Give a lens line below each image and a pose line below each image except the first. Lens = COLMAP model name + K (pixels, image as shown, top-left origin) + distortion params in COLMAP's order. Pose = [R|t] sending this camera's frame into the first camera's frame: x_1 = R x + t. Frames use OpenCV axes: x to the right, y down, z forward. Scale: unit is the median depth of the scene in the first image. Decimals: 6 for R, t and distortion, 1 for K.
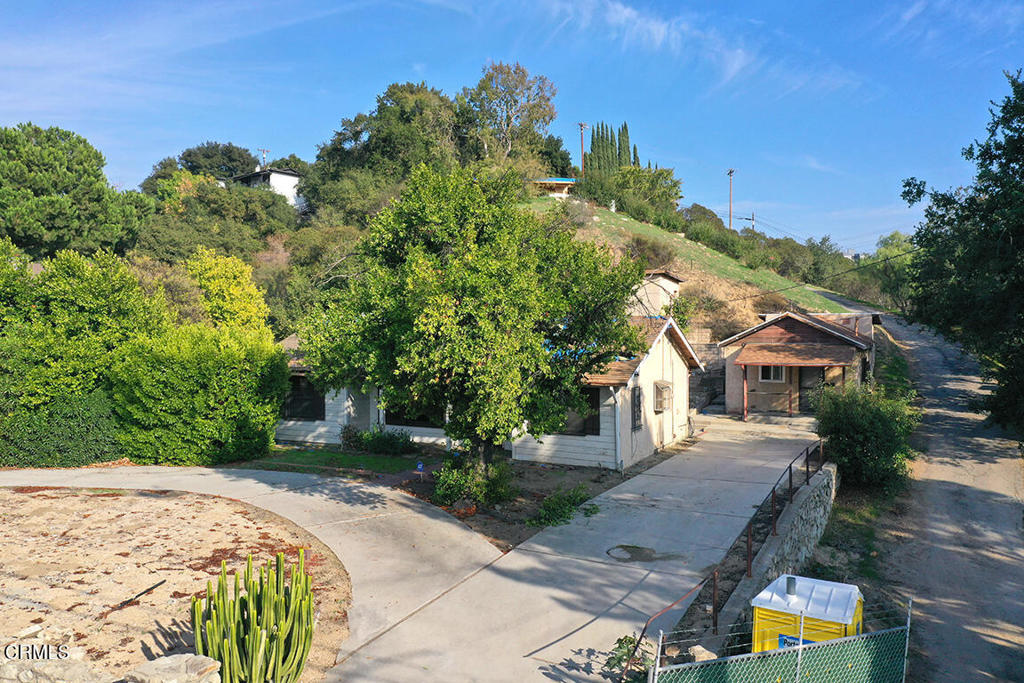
lens RADIAL K [[807.4, 0, 508.7], [0, 807.4, 336.1], [0, 0, 1]] dist [0.004318, -0.002068]
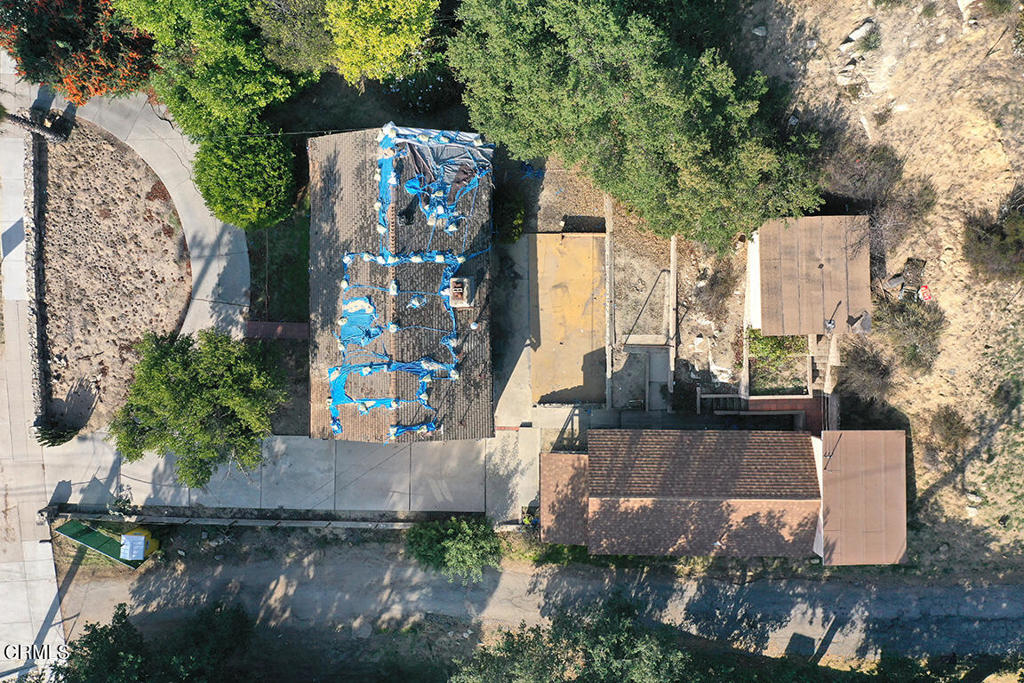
lens RADIAL K [[807.4, 0, 508.7], [0, 807.4, 336.1], [0, 0, 1]] dist [0.004318, -0.002068]
pose [[0.458130, 0.888480, -0.026843, 0.192236], [0.041279, 0.008900, 0.999108, -1.670174], [0.887926, -0.458829, -0.032598, 1.531423]]
